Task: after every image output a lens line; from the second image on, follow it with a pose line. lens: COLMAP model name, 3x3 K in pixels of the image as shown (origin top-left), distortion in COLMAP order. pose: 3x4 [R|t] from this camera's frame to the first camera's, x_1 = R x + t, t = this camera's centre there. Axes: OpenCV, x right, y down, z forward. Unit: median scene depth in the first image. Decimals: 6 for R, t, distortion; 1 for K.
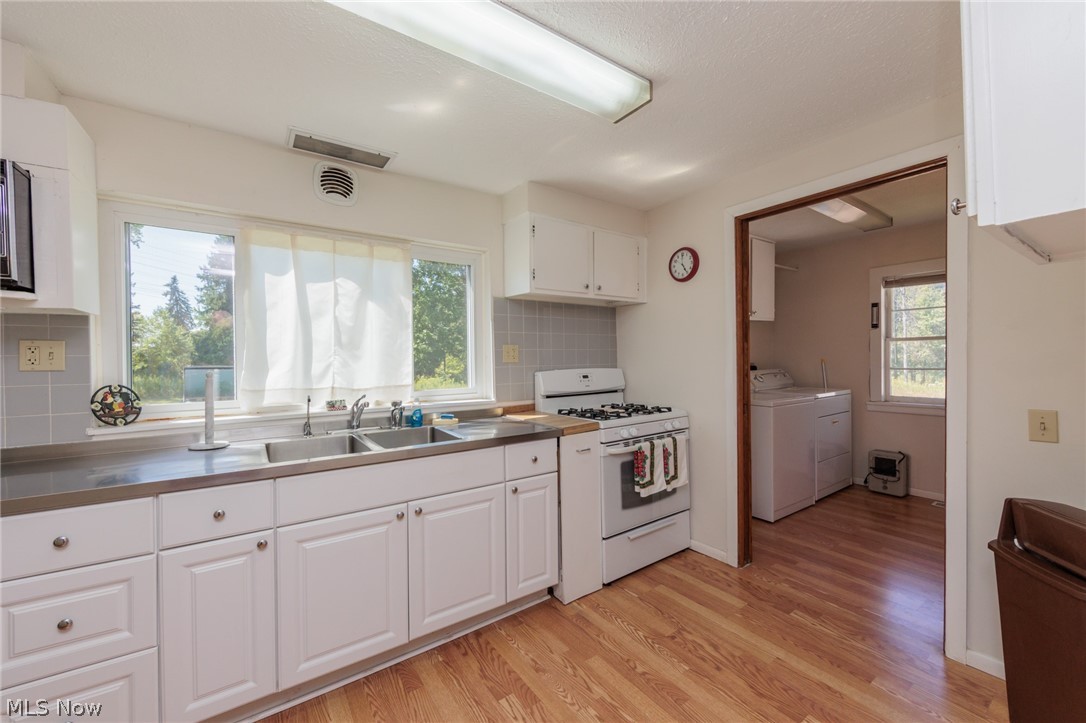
lens RADIAL K [[426.3, 0, 547.0], [0, 426.3, 357.8], [0, 0, 1]] dist [-0.003742, -0.000241]
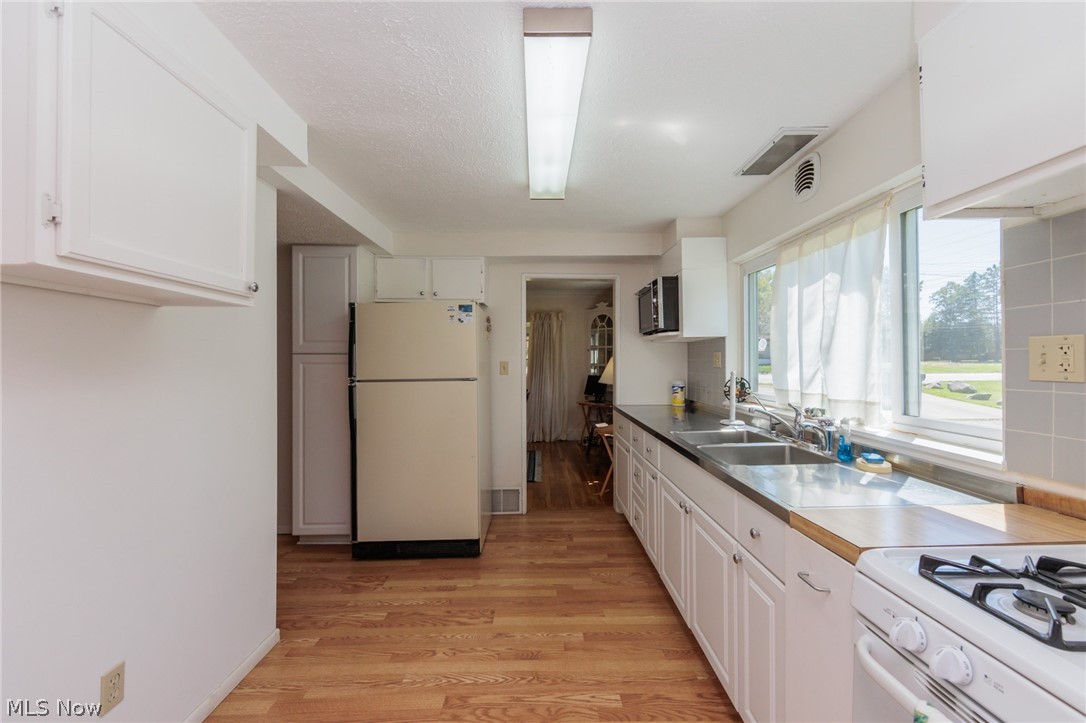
lens RADIAL K [[426.3, 0, 539.2], [0, 426.3, 359.3], [0, 0, 1]] dist [-0.003742, -0.000241]
pose [[-0.557698, 0.011709, -0.829961, 0.544208], [0.011599, 0.999913, 0.006312, -0.018280], [0.829963, -0.006107, -0.557785, 0.905532]]
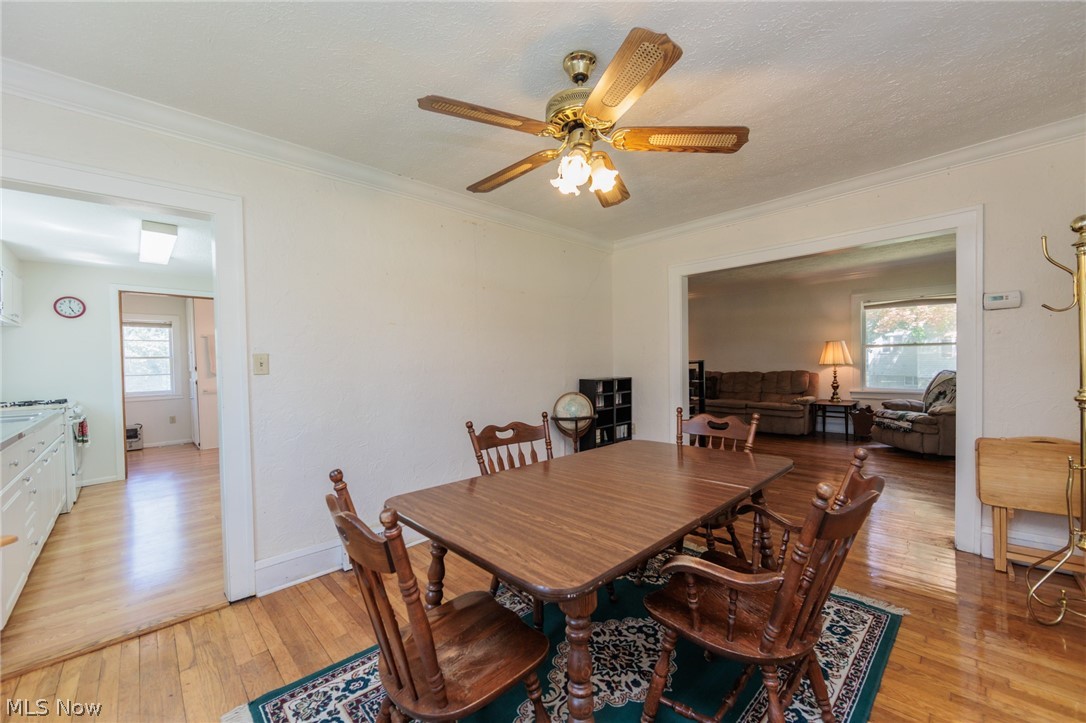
lens RADIAL K [[426.3, 0, 543.1], [0, 426.3, 364.3], [0, 0, 1]] dist [-0.003742, -0.000241]
pose [[-0.151304, 0.008184, 0.988453, -1.475881], [0.017736, 0.999827, -0.005563, 0.028253], [-0.988328, 0.016690, -0.151423, -0.473400]]
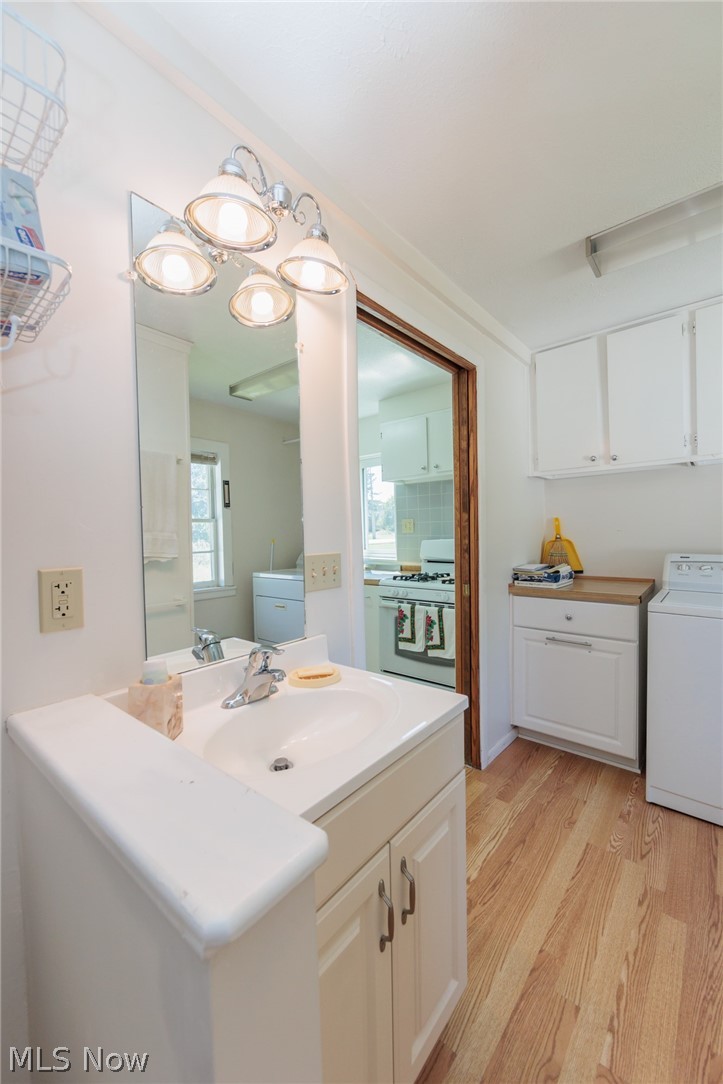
lens RADIAL K [[425.5, 0, 360.2], [0, 425.5, 540.8], [0, 0, 1]] dist [-0.003742, -0.000241]
pose [[0.242477, 0.031271, -0.969653, 1.273439], [0.012598, 0.999295, 0.035377, -0.013859], [0.970075, -0.020794, 0.241912, 0.587951]]
